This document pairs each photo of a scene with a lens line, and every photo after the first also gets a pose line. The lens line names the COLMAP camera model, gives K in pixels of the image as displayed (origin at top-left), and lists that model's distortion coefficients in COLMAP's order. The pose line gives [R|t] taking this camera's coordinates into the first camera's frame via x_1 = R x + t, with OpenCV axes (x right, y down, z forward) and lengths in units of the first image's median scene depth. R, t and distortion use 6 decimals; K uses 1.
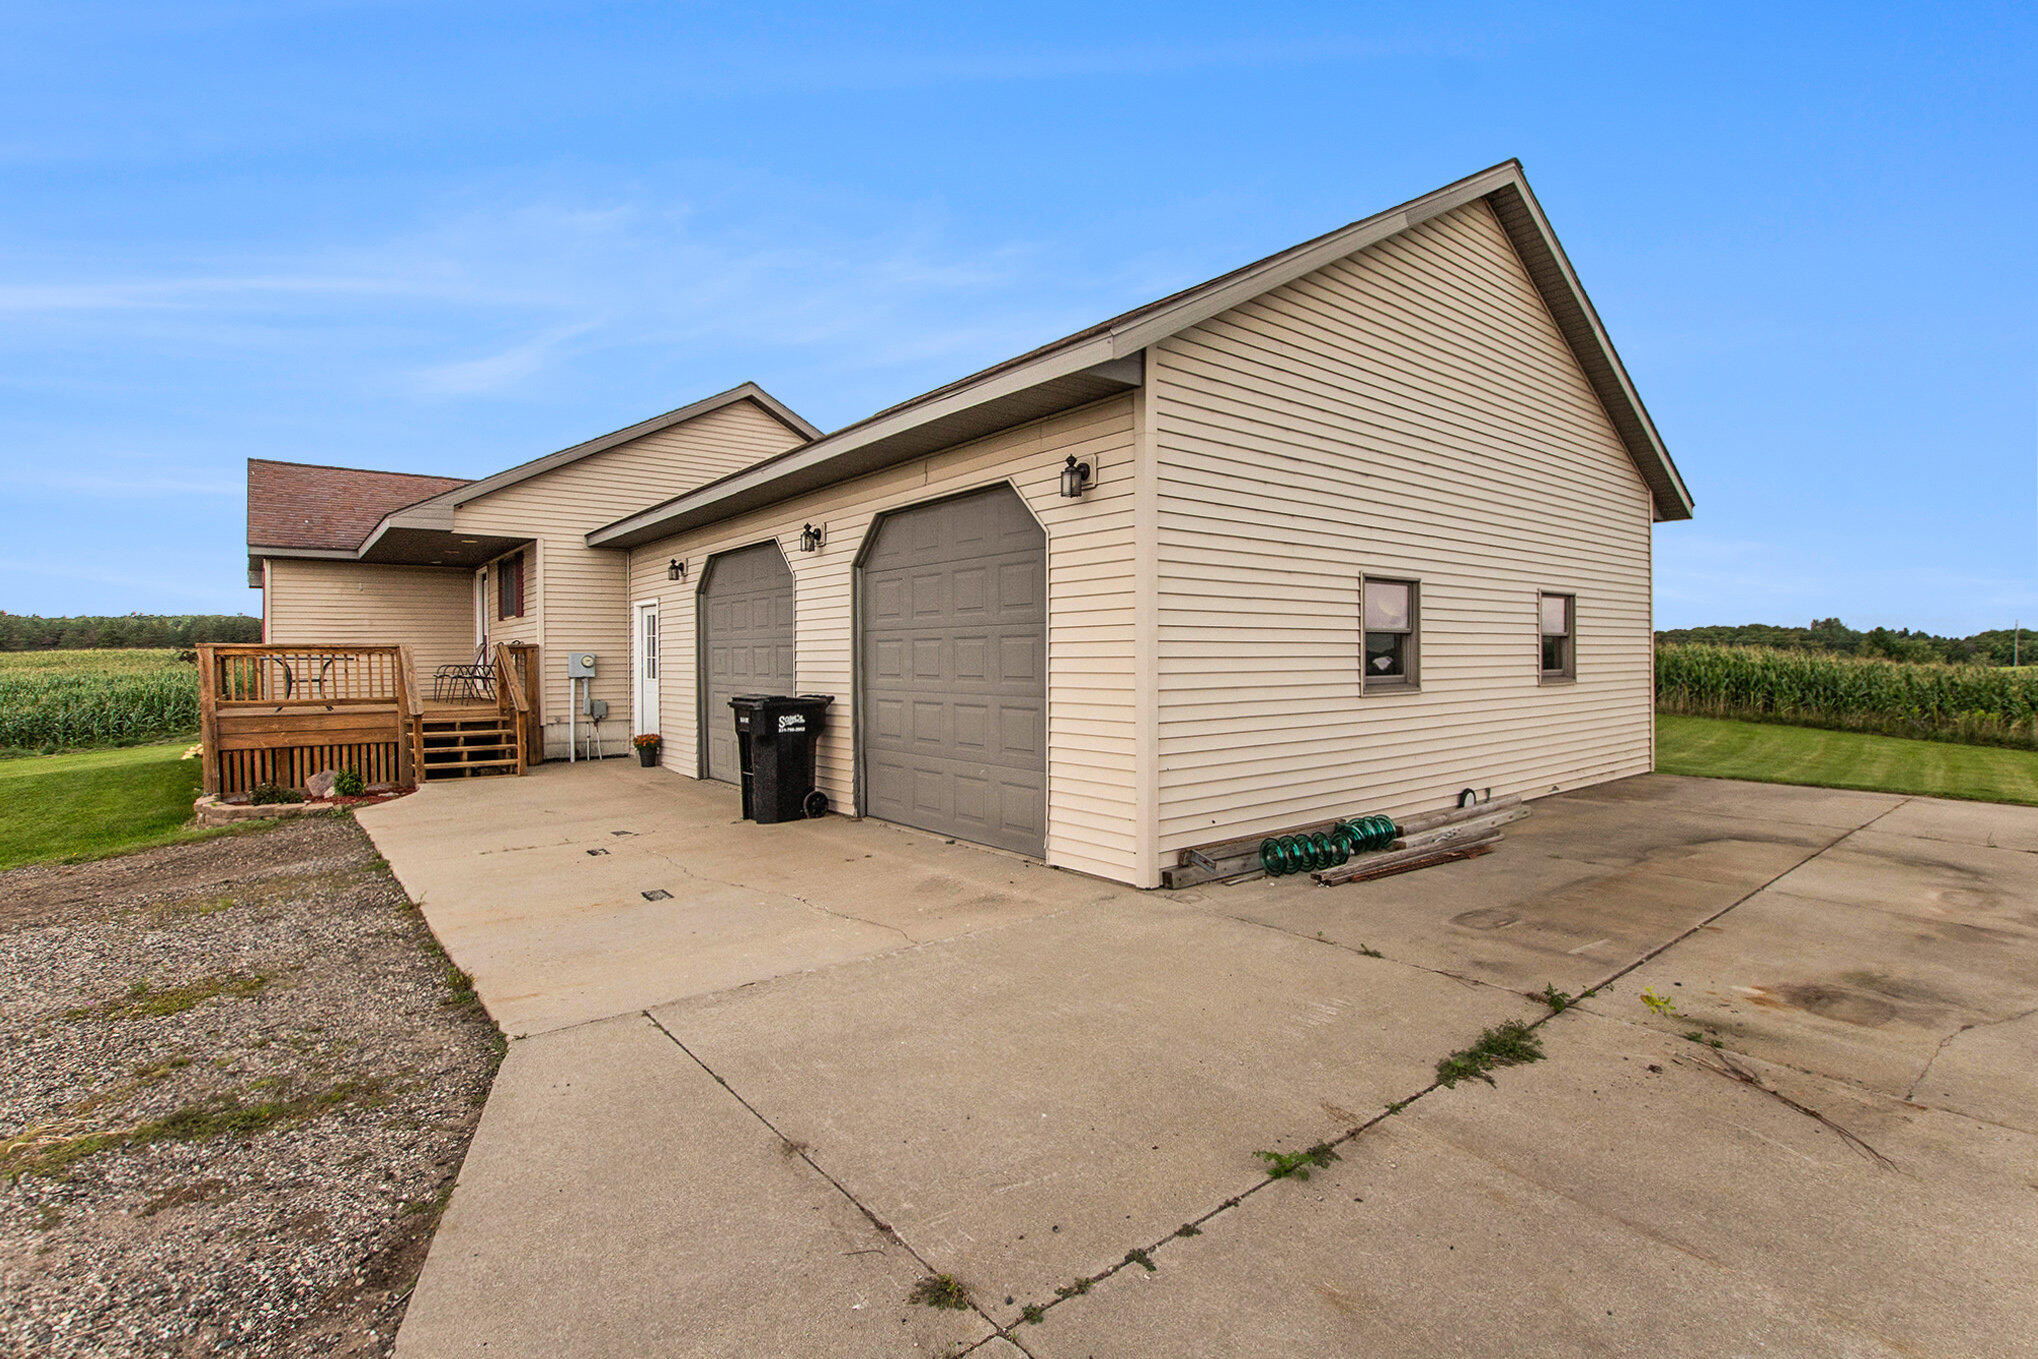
lens RADIAL K [[942.5, 0, 1022.1], [0, 942.5, 674.8], [0, 0, 1]] dist [-0.035883, -0.000394]
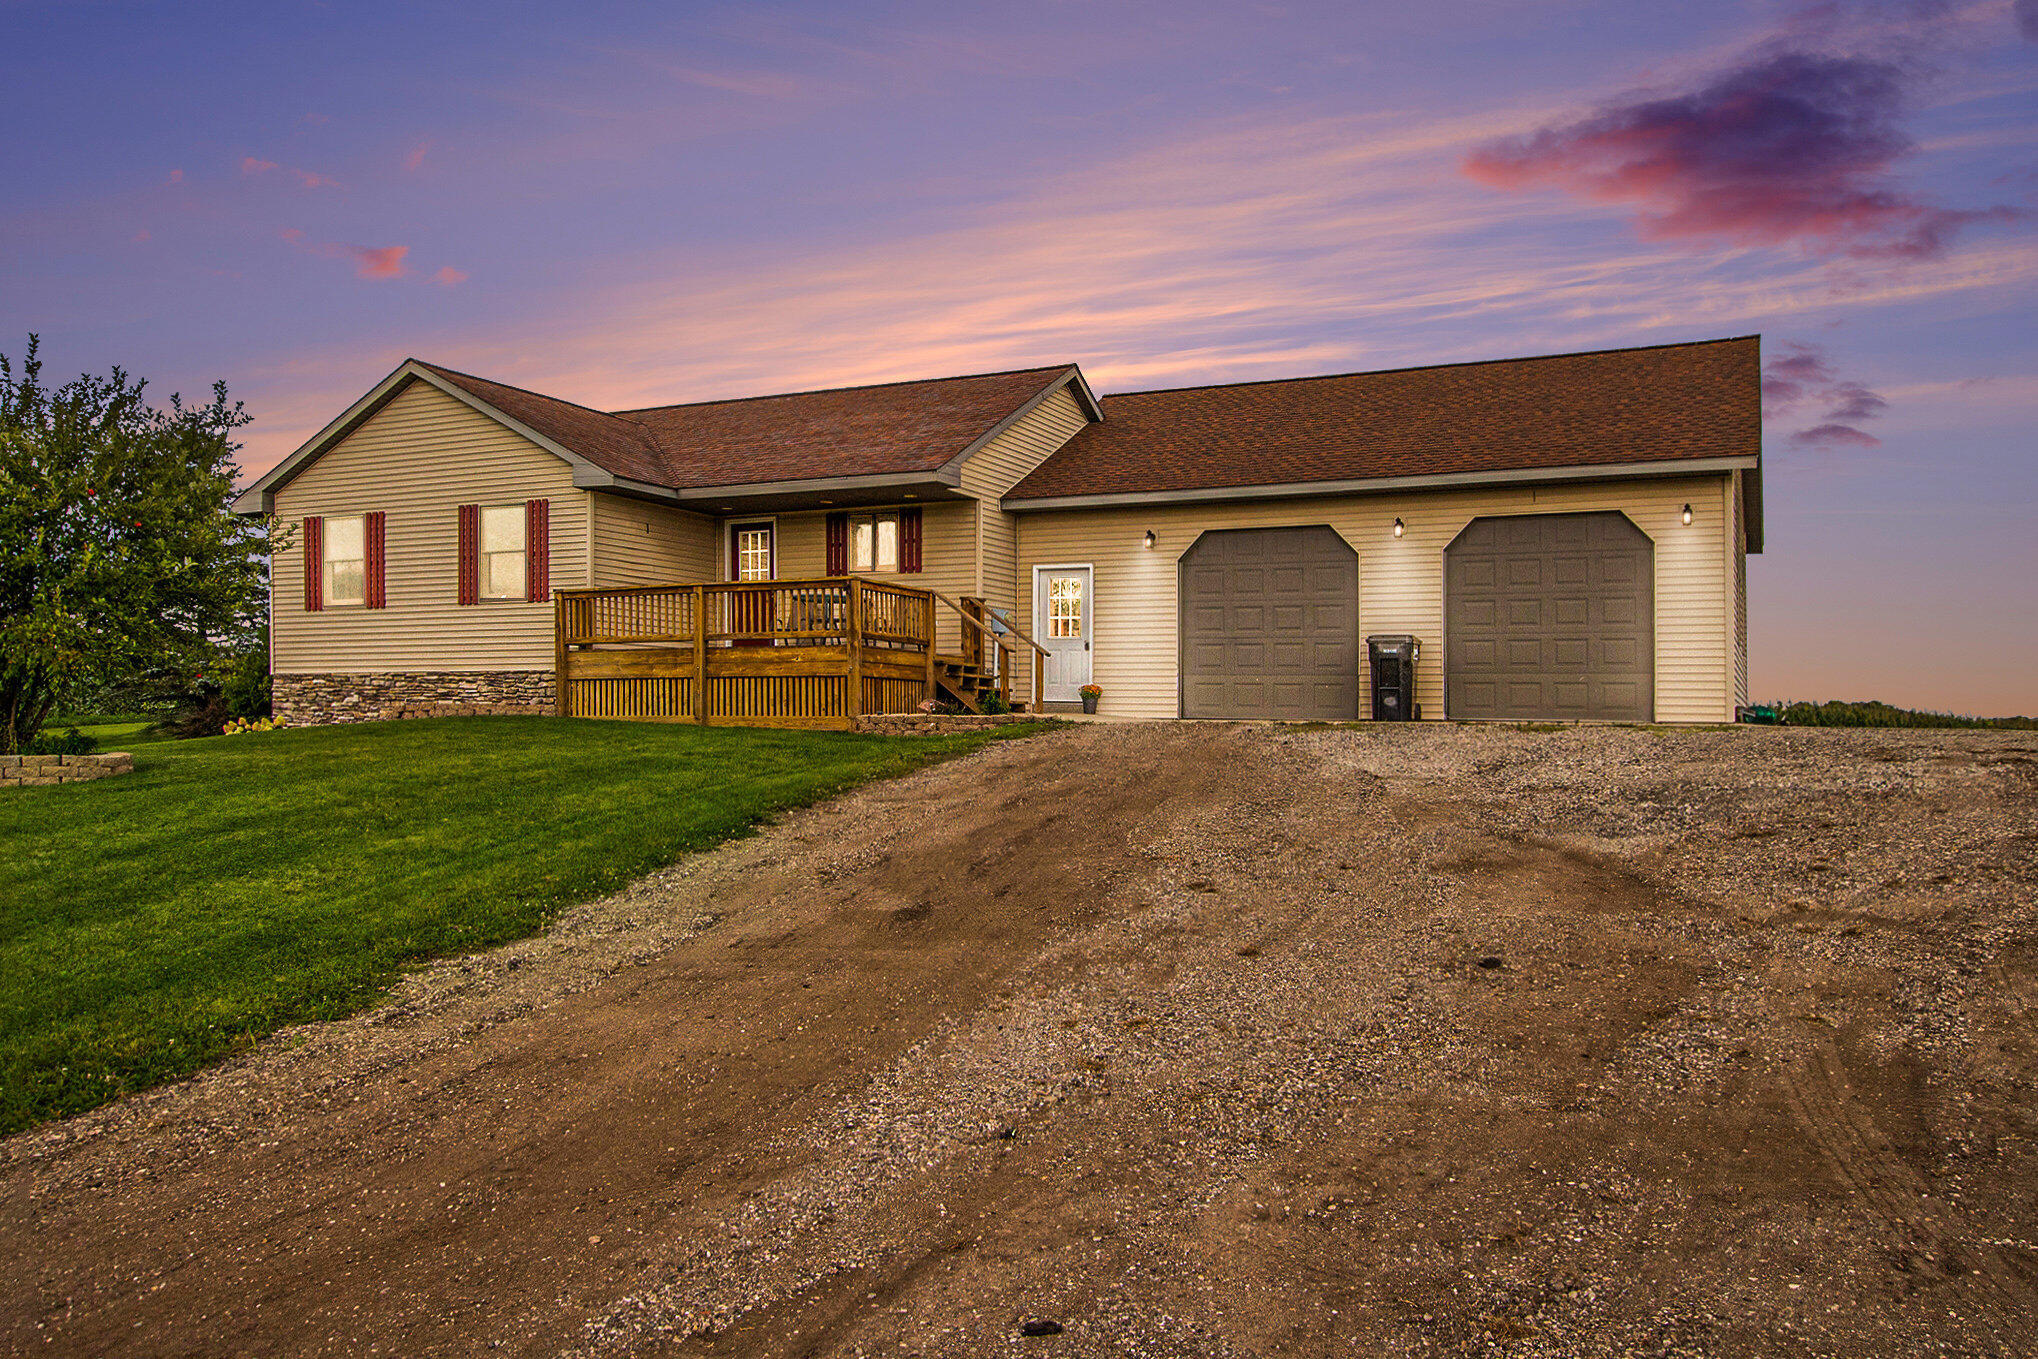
lens RADIAL K [[1548.2, 0, 1019.0], [0, 1548.2, 680.2], [0, 0, 1]] dist [0.010158, 0.001238]
pose [[0.907917, 0.033297, 0.417825, -1.846135], [-0.015040, 0.998786, -0.046913, 0.217457], [-0.418880, 0.036309, 0.907316, -0.945600]]
